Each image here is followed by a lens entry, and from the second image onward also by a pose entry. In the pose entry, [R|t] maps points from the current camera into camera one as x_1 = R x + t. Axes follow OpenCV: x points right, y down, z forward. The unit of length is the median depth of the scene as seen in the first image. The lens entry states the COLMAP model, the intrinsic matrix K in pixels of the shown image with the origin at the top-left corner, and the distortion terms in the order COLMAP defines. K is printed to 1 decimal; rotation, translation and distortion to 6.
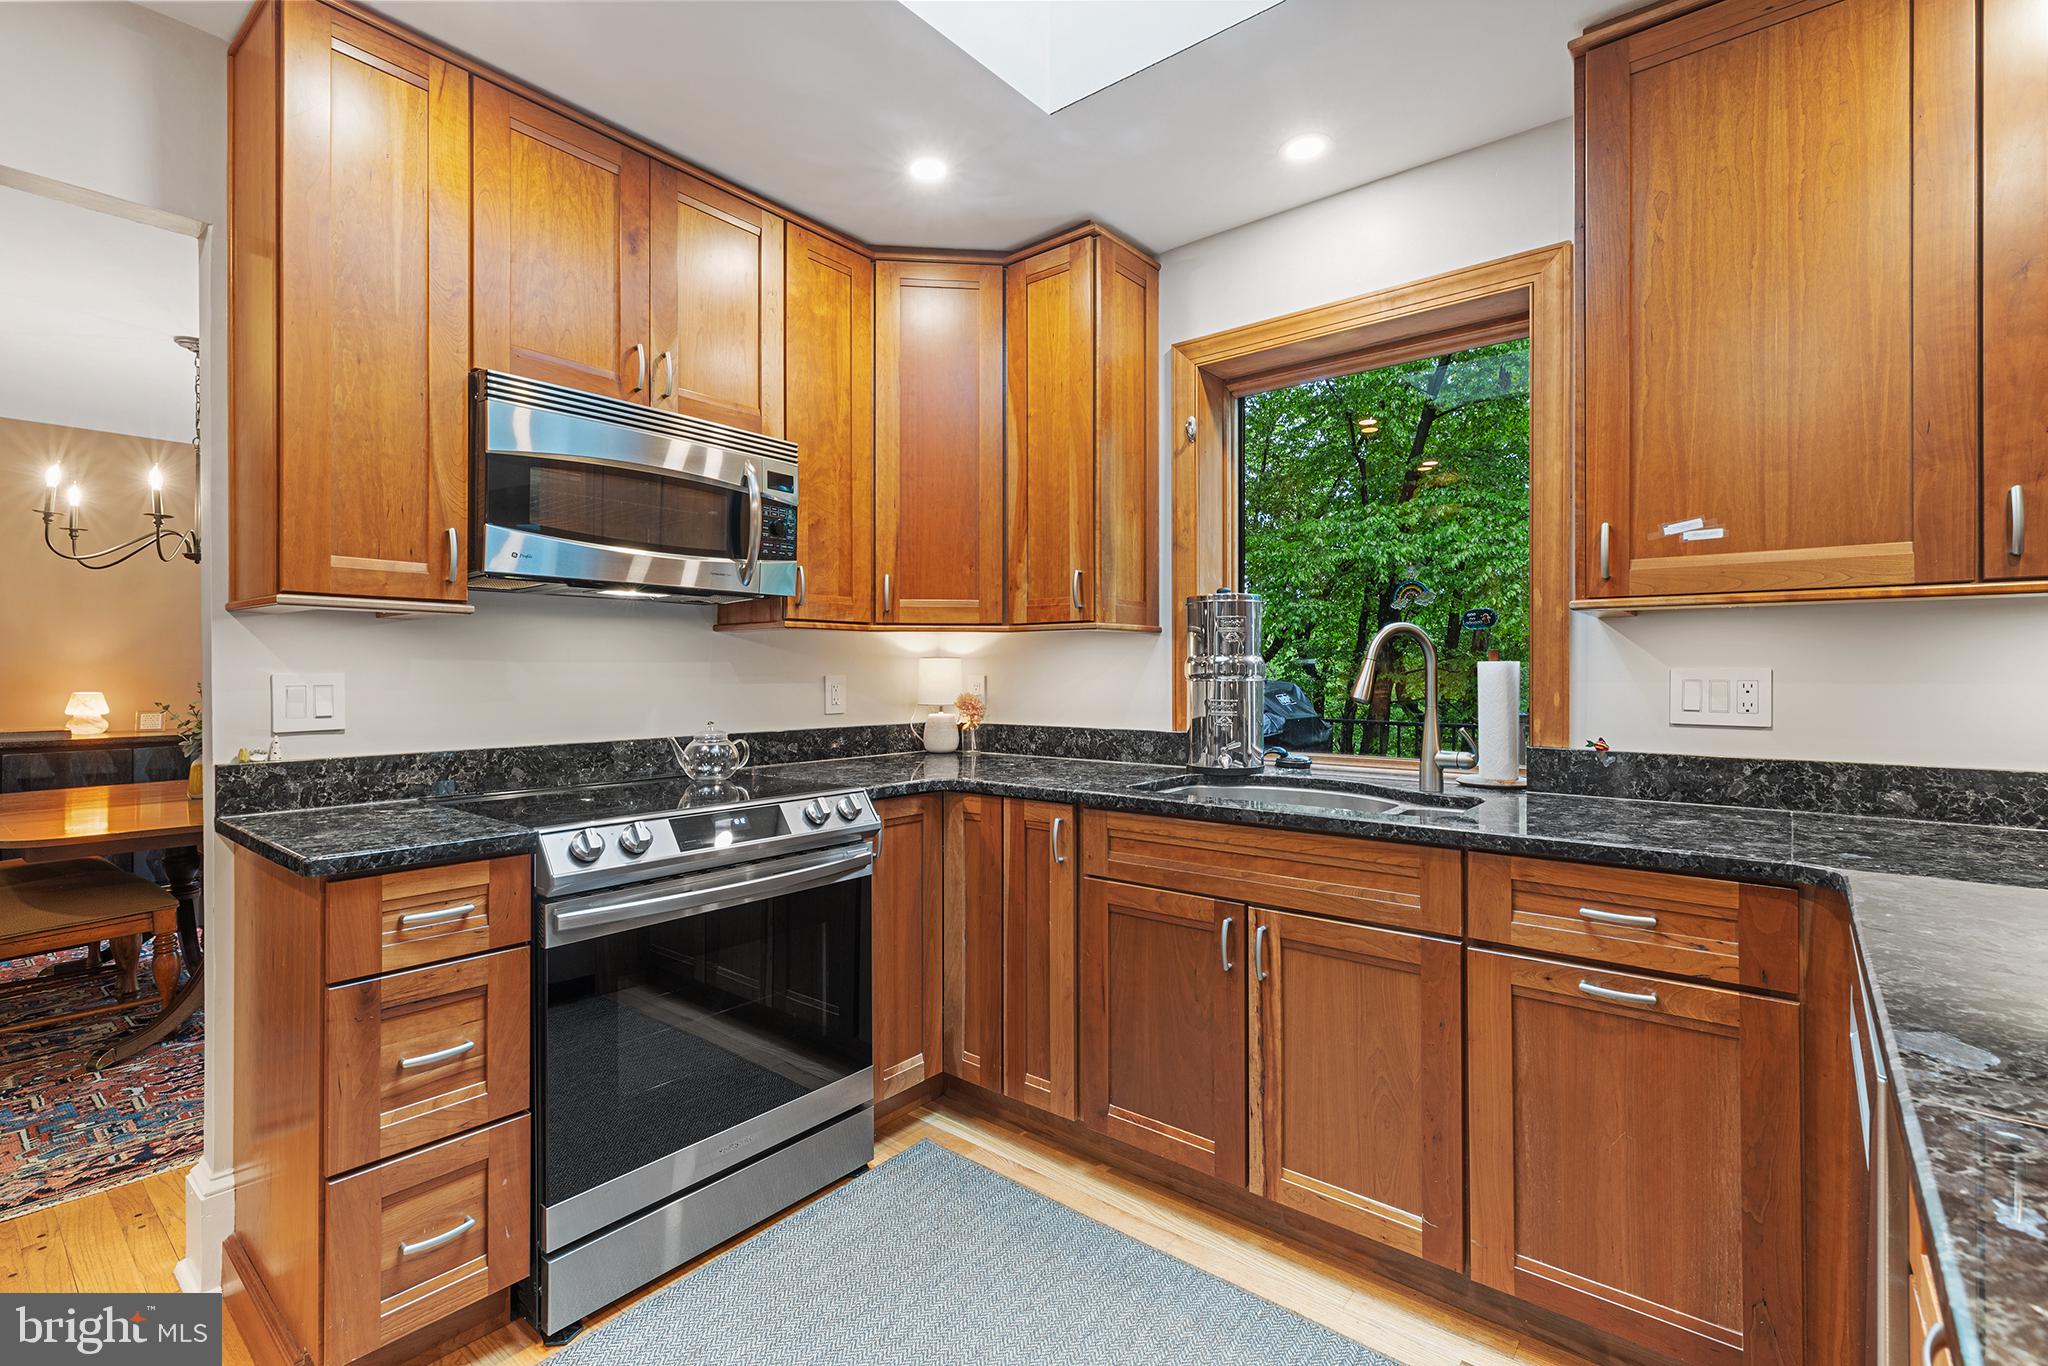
lens RADIAL K [[914.5, 0, 1020.5], [0, 914.5, 666.3], [0, 0, 1]] dist [0.001064, -0.000546]
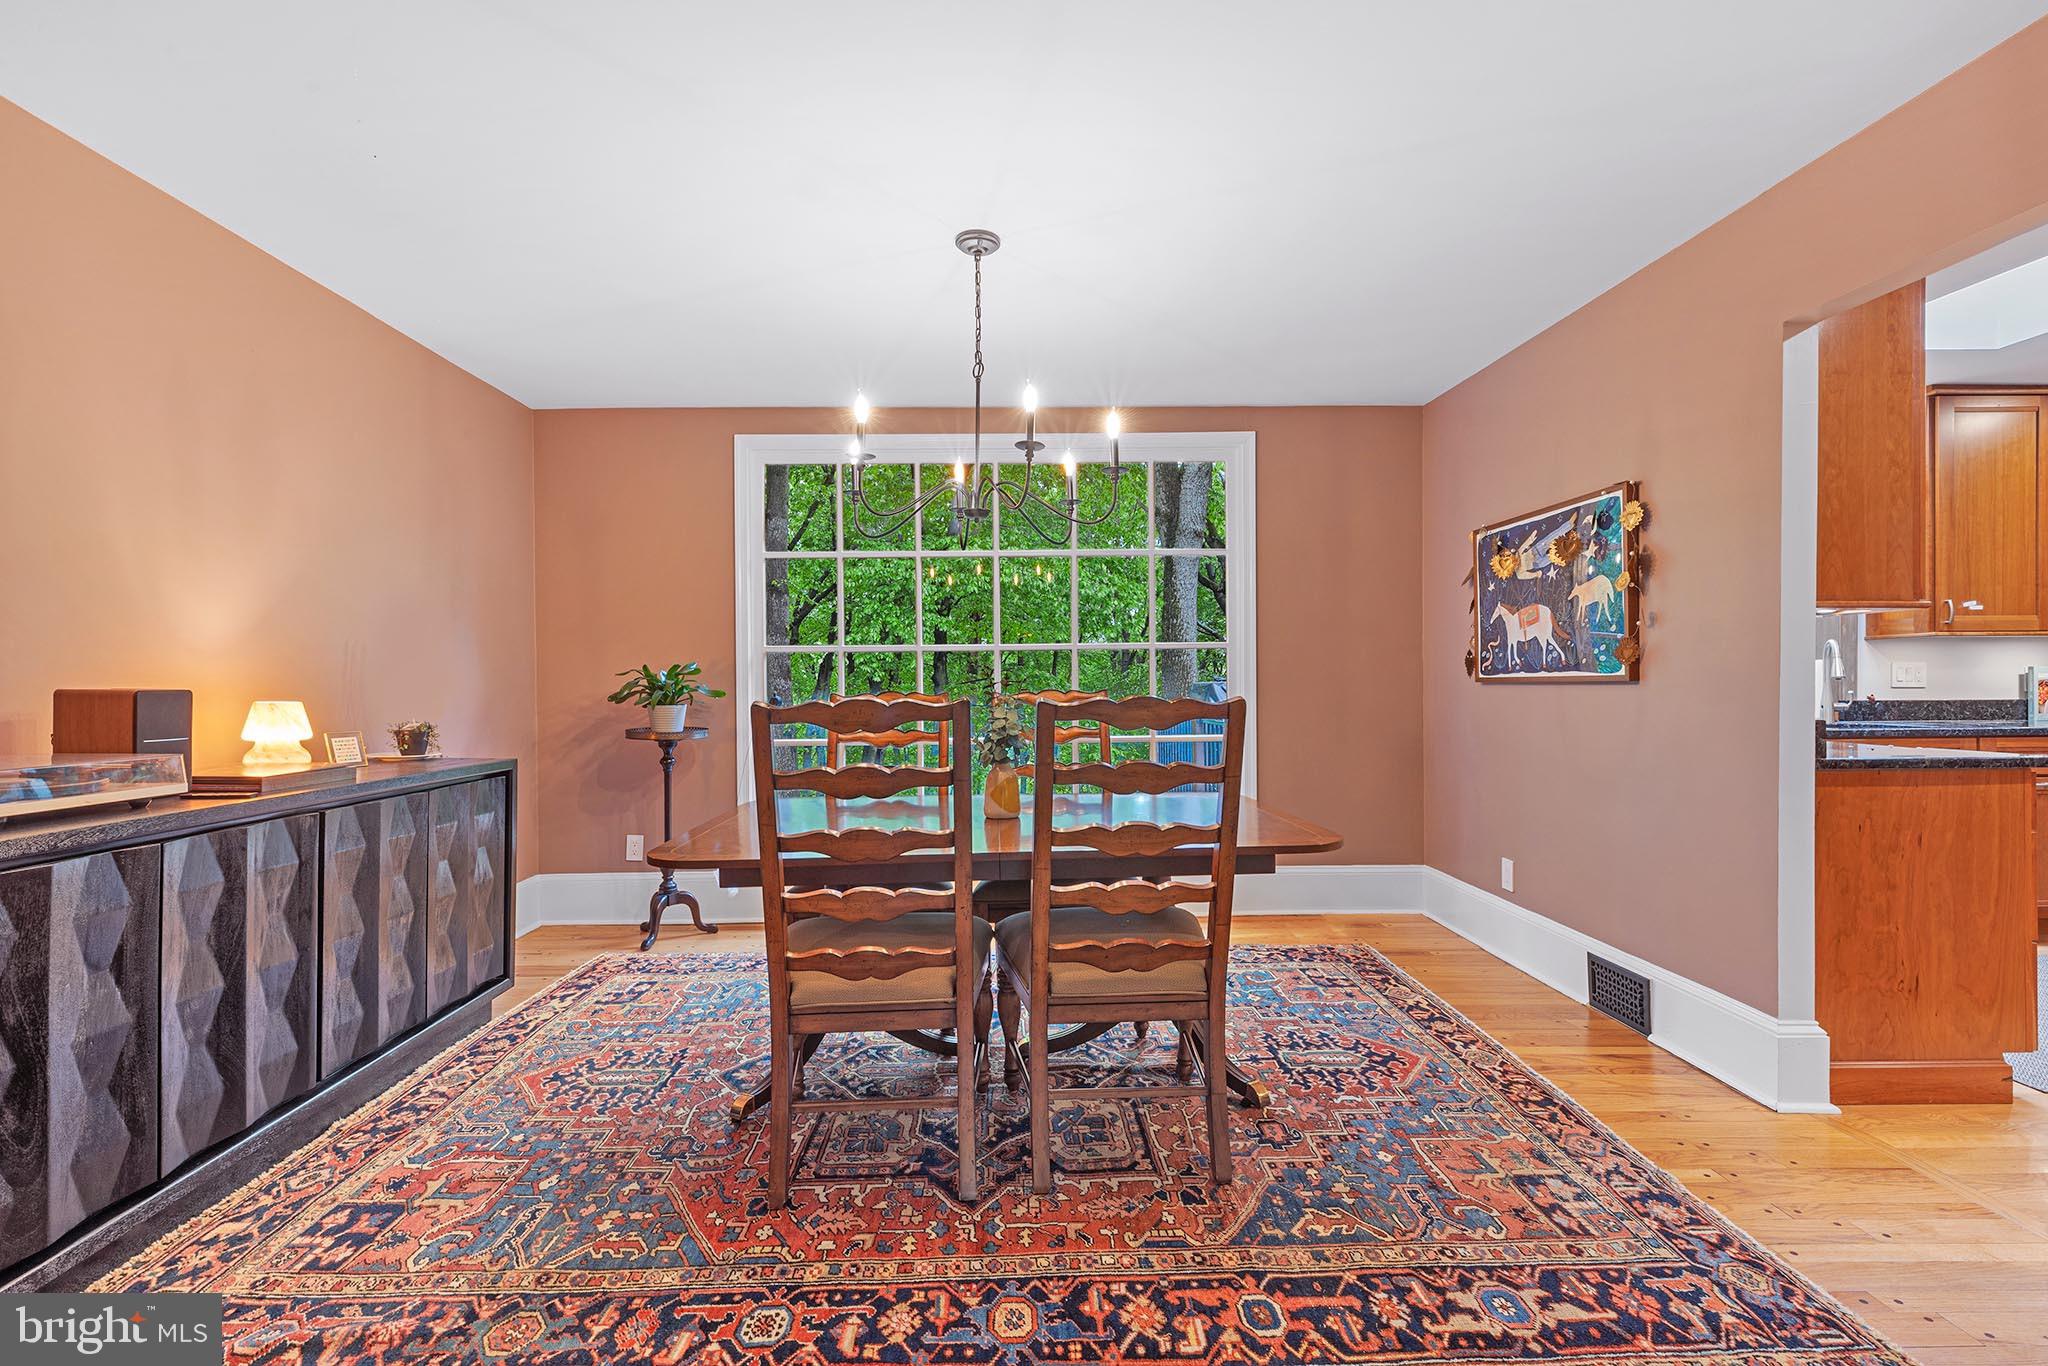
lens RADIAL K [[914.5, 0, 1020.8], [0, 914.5, 689.3], [0, 0, 1]] dist [0.001064, -0.000546]
pose [[0.764668, -0.007893, 0.644376, -2.099549], [0.002624, 0.999955, 0.009135, 0.035983], [-0.644419, -0.005294, 0.764654, 0.569805]]
